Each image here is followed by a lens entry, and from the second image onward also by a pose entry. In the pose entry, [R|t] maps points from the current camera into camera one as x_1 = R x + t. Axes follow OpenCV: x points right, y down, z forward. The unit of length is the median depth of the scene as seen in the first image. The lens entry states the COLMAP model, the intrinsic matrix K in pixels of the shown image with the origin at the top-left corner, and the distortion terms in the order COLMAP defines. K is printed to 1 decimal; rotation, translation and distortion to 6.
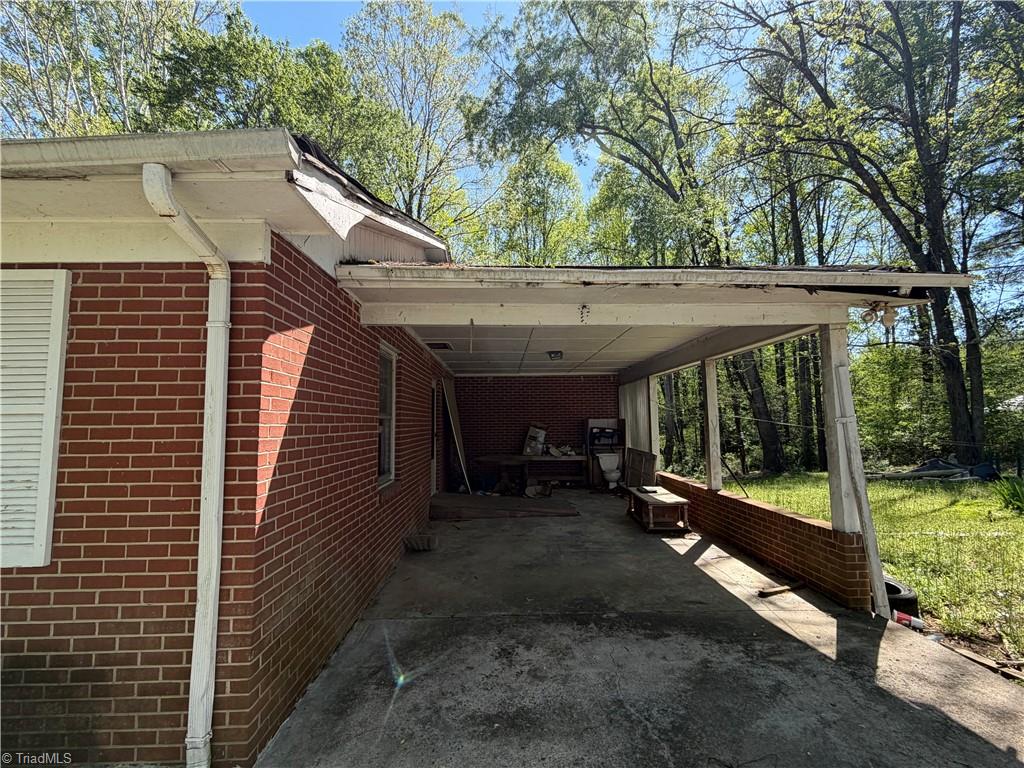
lens RADIAL K [[456.5, 0, 513.2], [0, 456.5, 384.0], [0, 0, 1]] dist [0.000355, 0.000050]
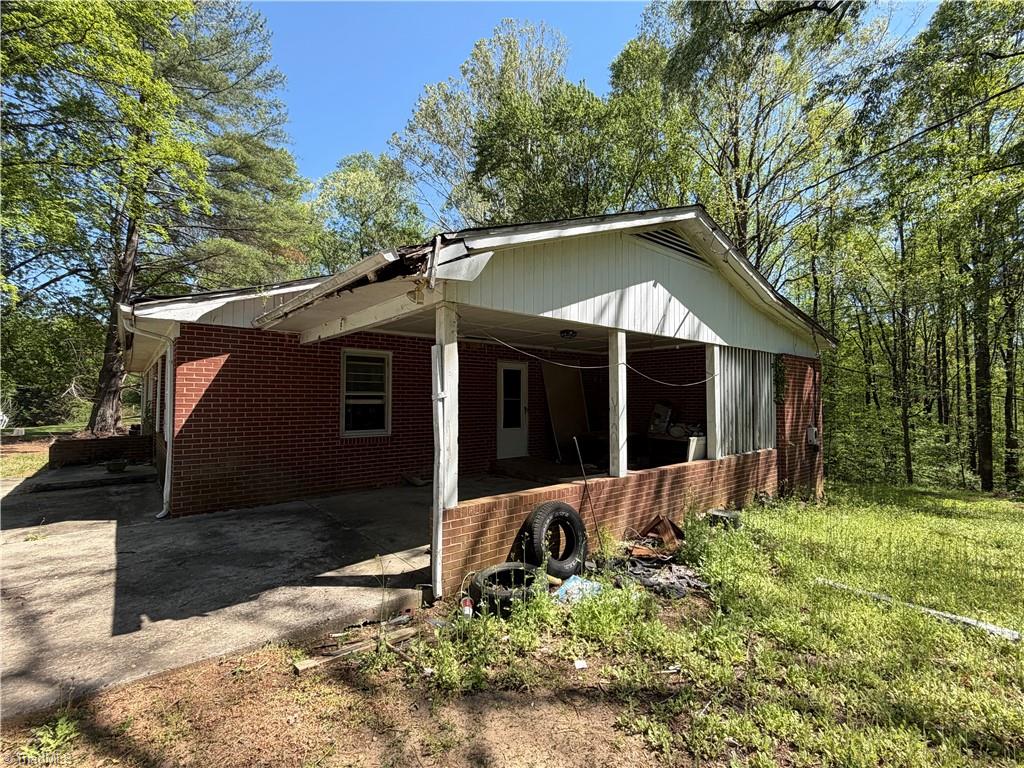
lens RADIAL K [[456.5, 0, 513.2], [0, 456.5, 384.0], [0, 0, 1]] dist [0.000355, 0.000050]
pose [[0.627015, -0.015508, -0.778853, 1.945480], [0.058522, 0.997914, 0.027243, 0.034277], [0.776806, -0.062661, 0.626615, 0.592856]]
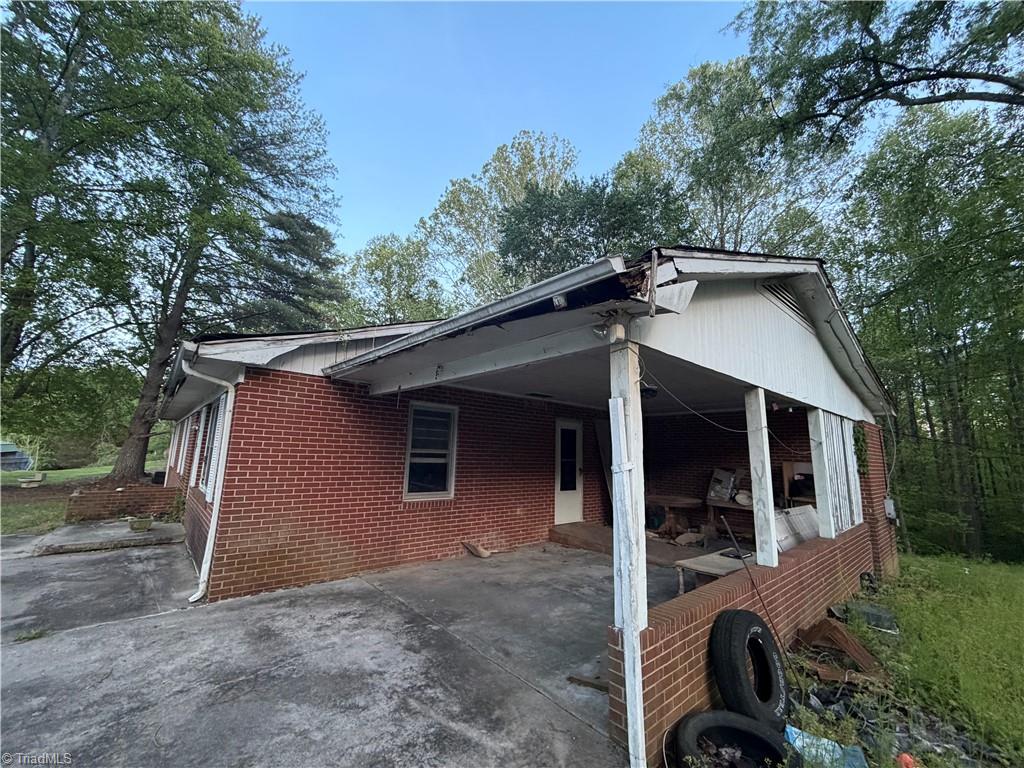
lens RADIAL K [[407.0, 0, 510.3], [0, 407.0, 385.6], [0, 0, 1]] dist [0.001257, -0.000190]
pose [[0.641392, -0.100139, -0.760650, 1.355747], [0.030751, 0.994004, -0.104930, 0.006854], [0.766597, 0.043910, 0.640626, 0.515310]]
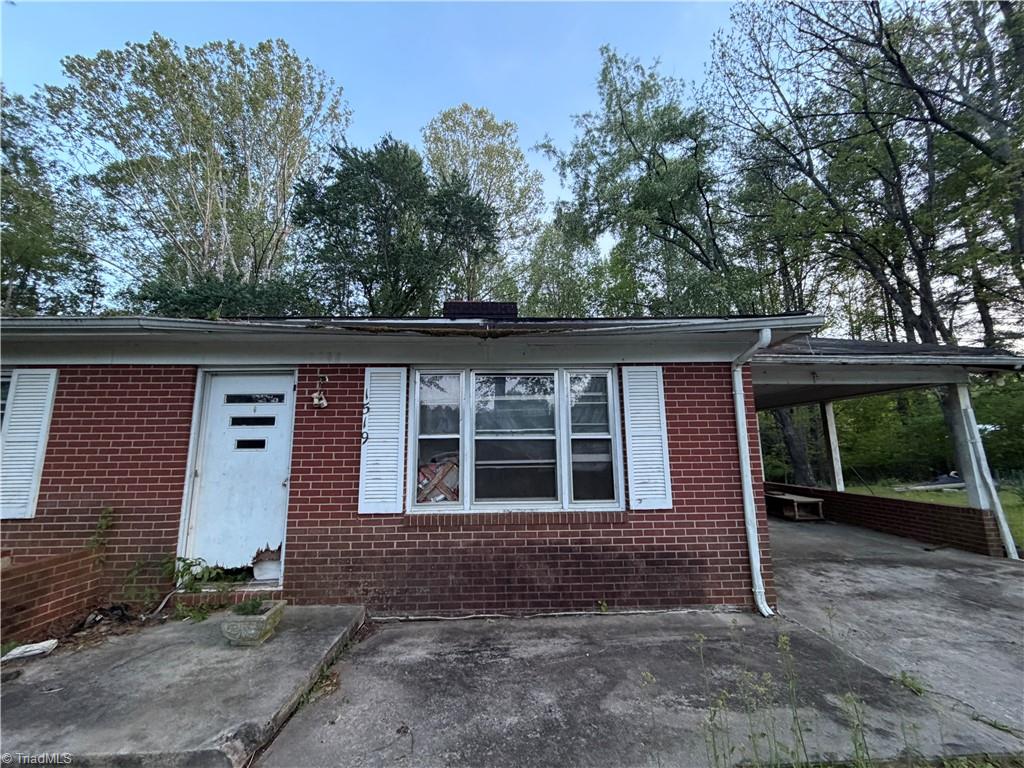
lens RADIAL K [[407.0, 0, 510.3], [0, 407.0, 385.6], [0, 0, 1]] dist [0.001257, -0.000190]
pose [[0.999993, -0.000233, 0.003617, -1.161932], [0.000495, 0.997359, -0.072629, -0.018276], [-0.003591, 0.072630, 0.997353, -0.587197]]
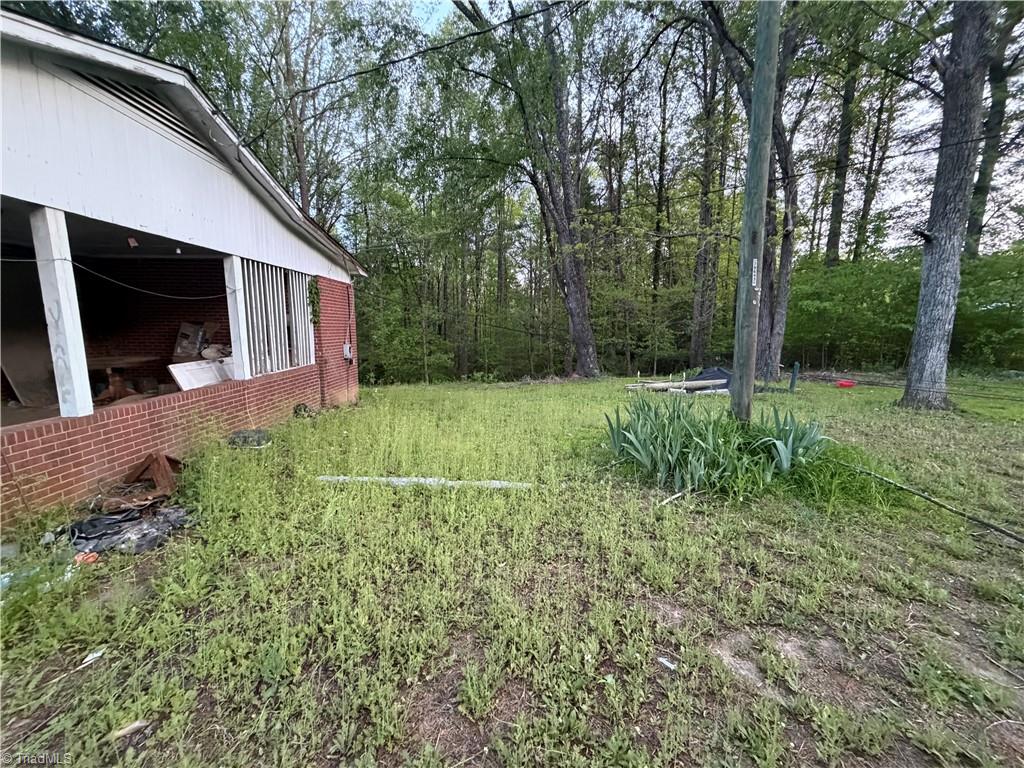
lens RADIAL K [[407.0, 0, 510.3], [0, 407.0, 385.6], [0, 0, 1]] dist [0.001257, -0.000190]
pose [[0.999735, 0.020047, 0.011358, 2.047474], [-0.022119, 0.973043, 0.229562, 0.078211], [-0.006450, -0.229752, 0.973228, 0.853761]]
